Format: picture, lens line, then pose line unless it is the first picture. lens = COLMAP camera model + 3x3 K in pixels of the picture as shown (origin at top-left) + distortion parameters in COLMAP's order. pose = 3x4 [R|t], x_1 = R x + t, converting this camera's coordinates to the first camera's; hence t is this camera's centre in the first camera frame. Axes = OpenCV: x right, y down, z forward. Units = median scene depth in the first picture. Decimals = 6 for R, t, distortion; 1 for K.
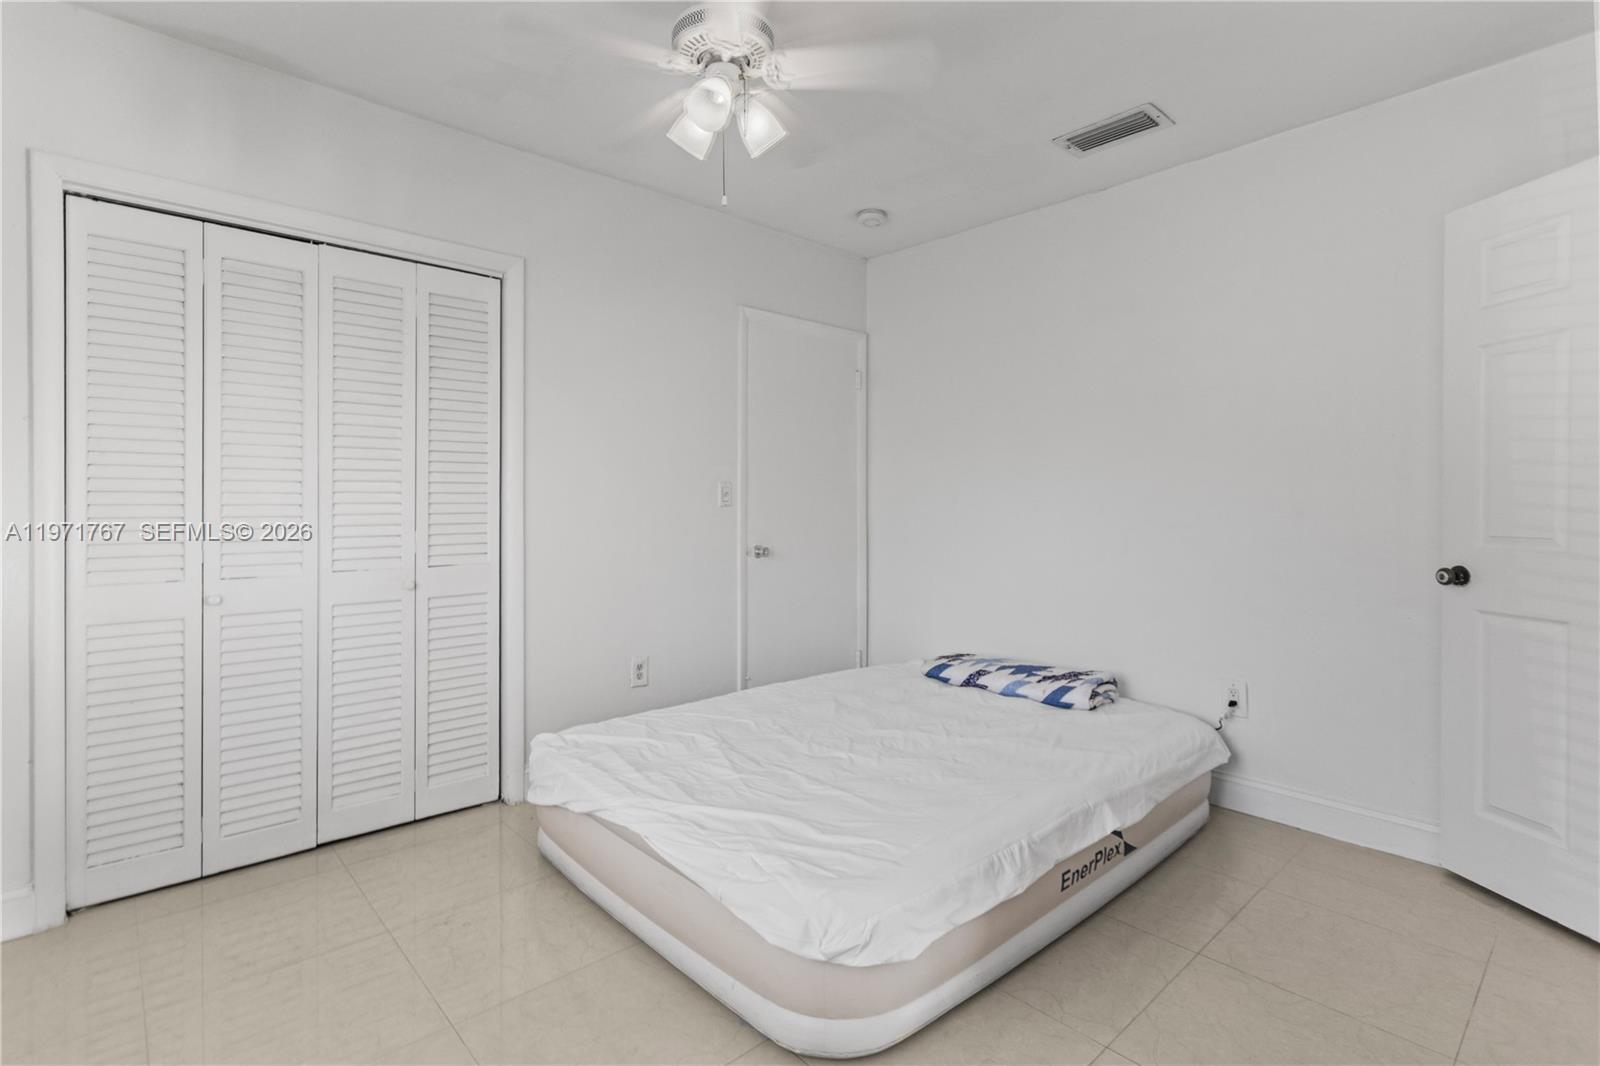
lens RADIAL K [[768.1, 0, 794.0], [0, 768.1, 506.1], [0, 0, 1]] dist [0.000835, 0.000008]
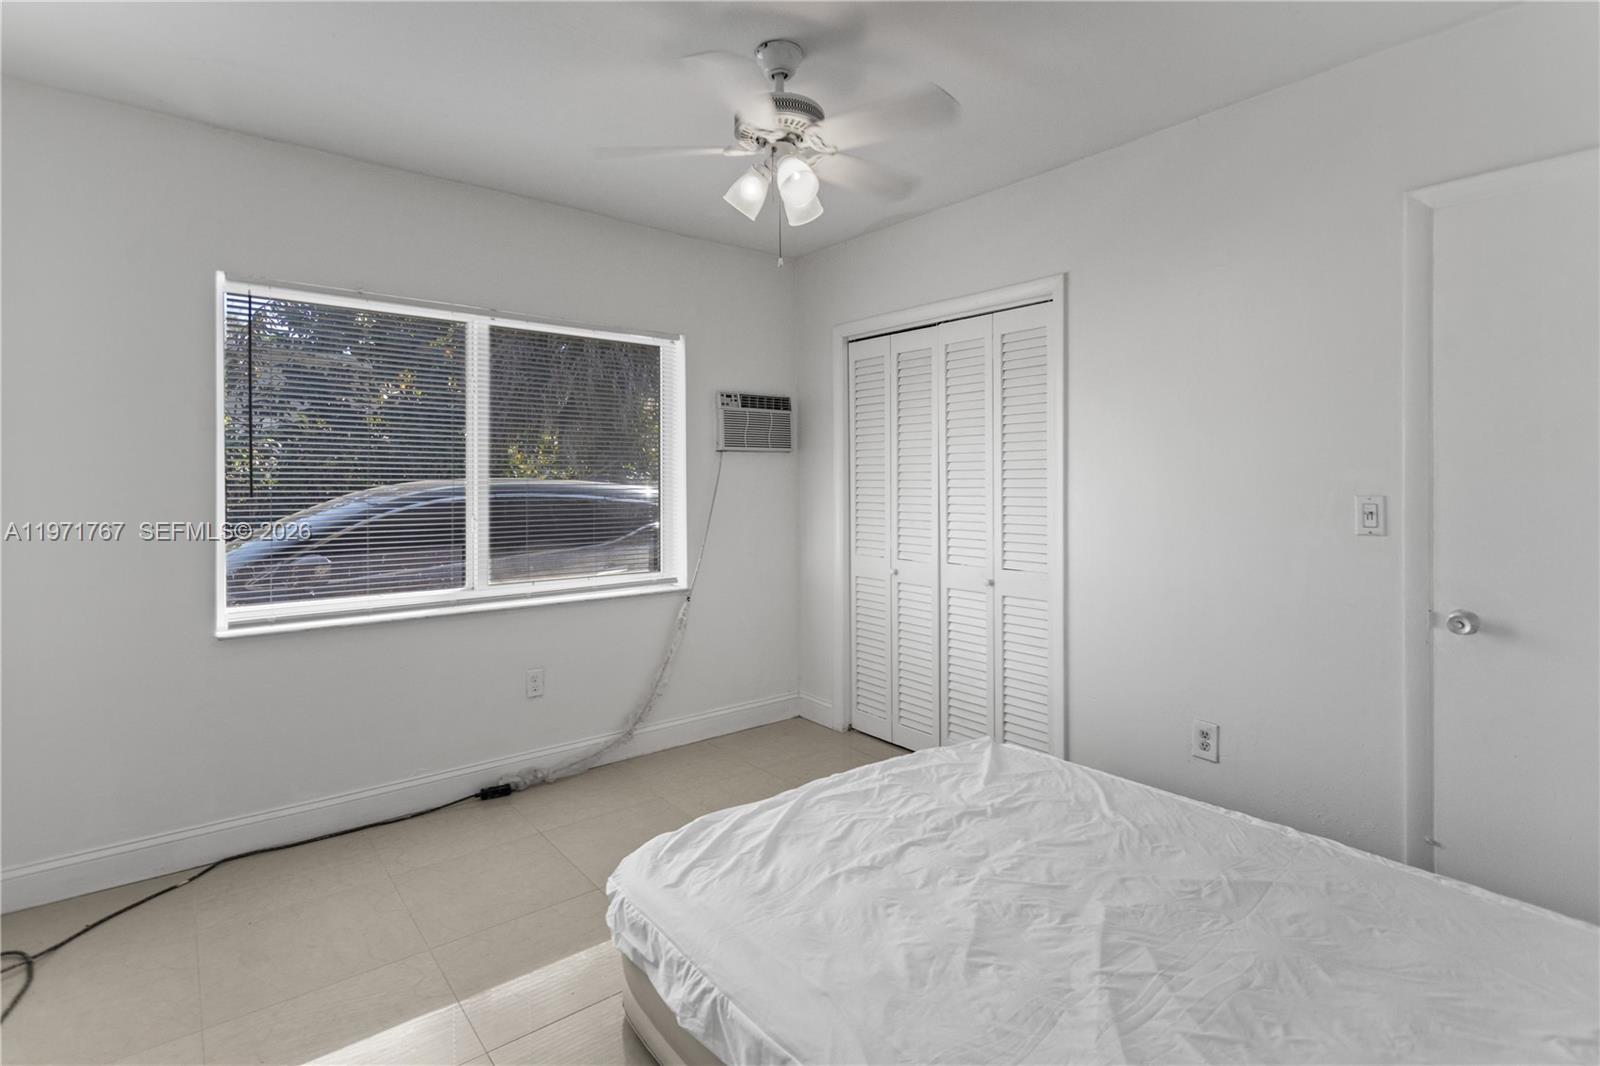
lens RADIAL K [[780.5, 0, 796.6], [0, 780.5, 481.3], [0, 0, 1]] dist [0.001166, -0.000071]
pose [[-0.061130, -0.002346, -0.998127, 0.612431], [-0.002353, 0.999995, -0.002206, -0.043051], [0.998127, 0.002214, -0.061135, 0.639636]]
